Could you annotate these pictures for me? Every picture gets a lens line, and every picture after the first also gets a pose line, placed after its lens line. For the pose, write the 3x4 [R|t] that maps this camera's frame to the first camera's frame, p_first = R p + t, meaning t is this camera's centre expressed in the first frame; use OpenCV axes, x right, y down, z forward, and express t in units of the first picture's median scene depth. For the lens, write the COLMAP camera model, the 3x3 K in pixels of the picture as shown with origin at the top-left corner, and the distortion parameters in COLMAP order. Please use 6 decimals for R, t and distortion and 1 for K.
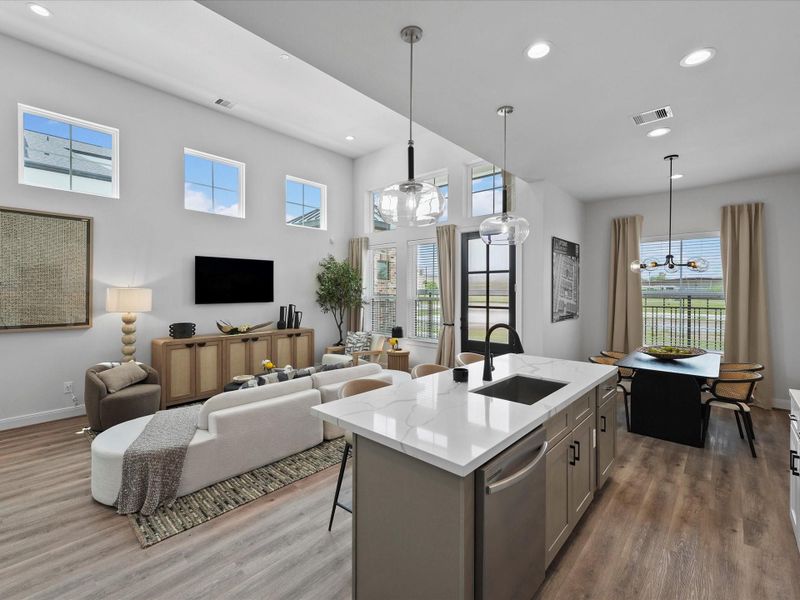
lens RADIAL K [[364.5, 0, 399.9], [0, 364.5, 291.6], [0, 0, 1]] dist [0.006691, -0.001533]
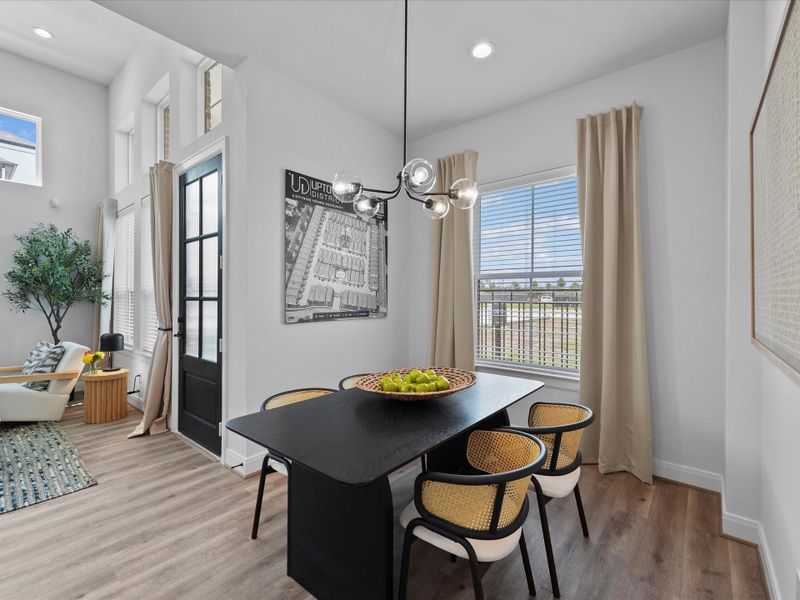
lens RADIAL K [[366.4, 0, 398.1], [0, 366.4, 296.2], [0, 0, 1]] dist [0.004395, -0.000099]
pose [[0.999220, -0.001240, 0.039480, 0.554694], [0.001472, 0.999982, -0.005862, 0.044567], [-0.039472, 0.005915, 0.999203, 0.423204]]
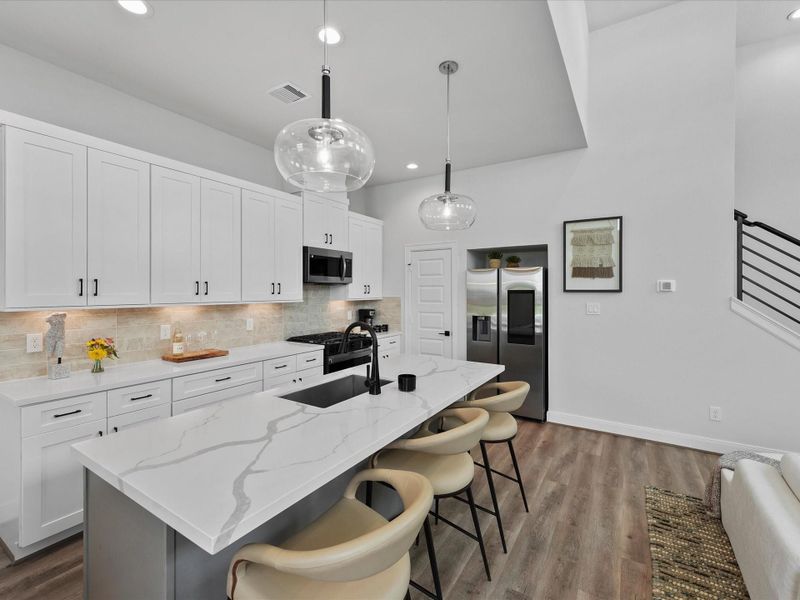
lens RADIAL K [[363.3, 0, 396.9], [0, 363.3, 290.8], [0, 0, 1]] dist [0.005871, -0.001163]
pose [[-0.985814, -0.005377, -0.167756, 0.158573], [-0.006344, 0.999966, 0.005230, 0.004429], [0.167722, 0.006220, -0.985815, 0.867472]]
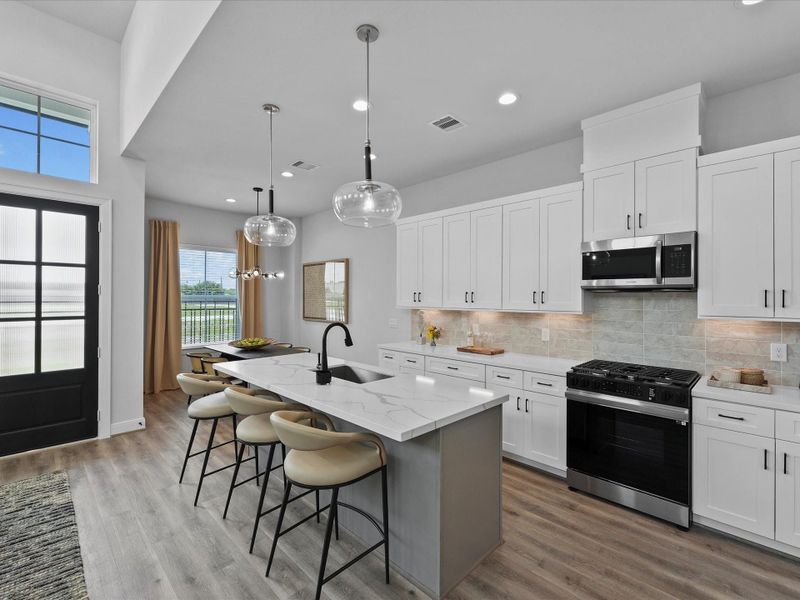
lens RADIAL K [[362.0, 0, 398.4], [0, 362.0, 300.3], [0, 0, 1]] dist [0.014950, -0.005986]
pose [[0.047378, -0.009179, 0.998835, -0.383277], [-0.000317, 0.999958, 0.009204, 0.004304], [-0.998877, -0.000753, 0.047373, 0.352978]]
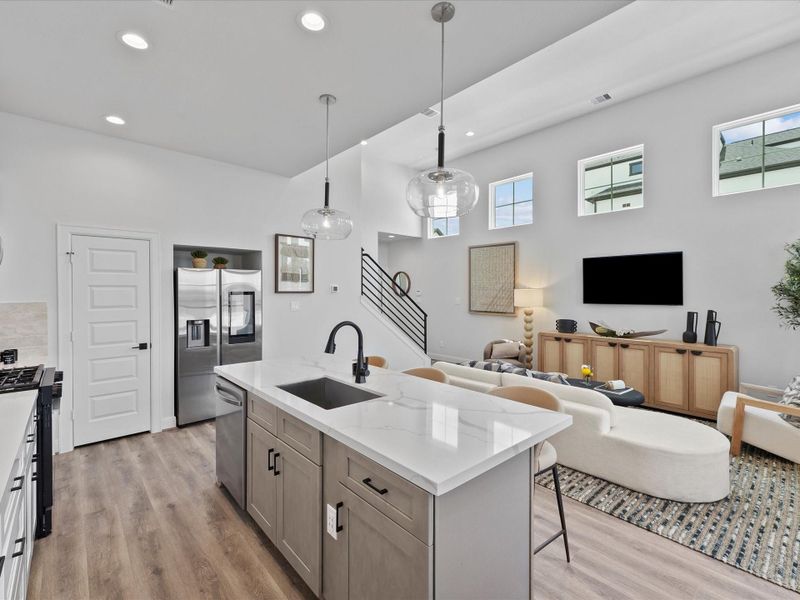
lens RADIAL K [[364.5, 0, 399.9], [0, 364.5, 291.6], [0, 0, 1]] dist [0.006691, -0.001533]
pose [[-0.098700, -0.004403, -0.995108, 0.554540], [-0.006001, 0.999975, -0.003830, 0.006754], [0.995099, 0.005594, -0.098724, 0.570885]]
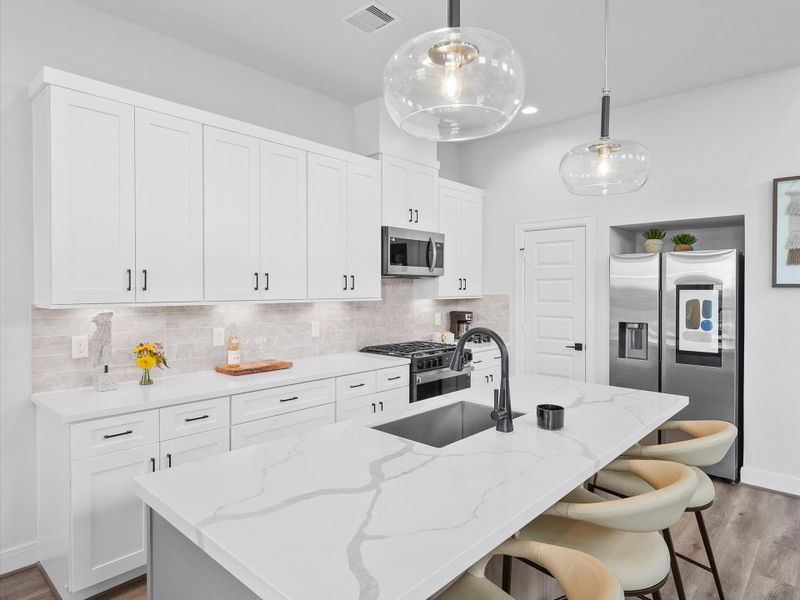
lens RADIAL K [[479.1, 0, 396.0], [0, 479.1, 294.1], [0, 0, 1]] dist [0.006921, -0.002263]
pose [[-0.999925, -0.006000, 0.010655, 0.193939], [-0.005800, 0.999807, 0.018749, 0.008530], [-0.010766, 0.018686, -0.999767, 0.838052]]
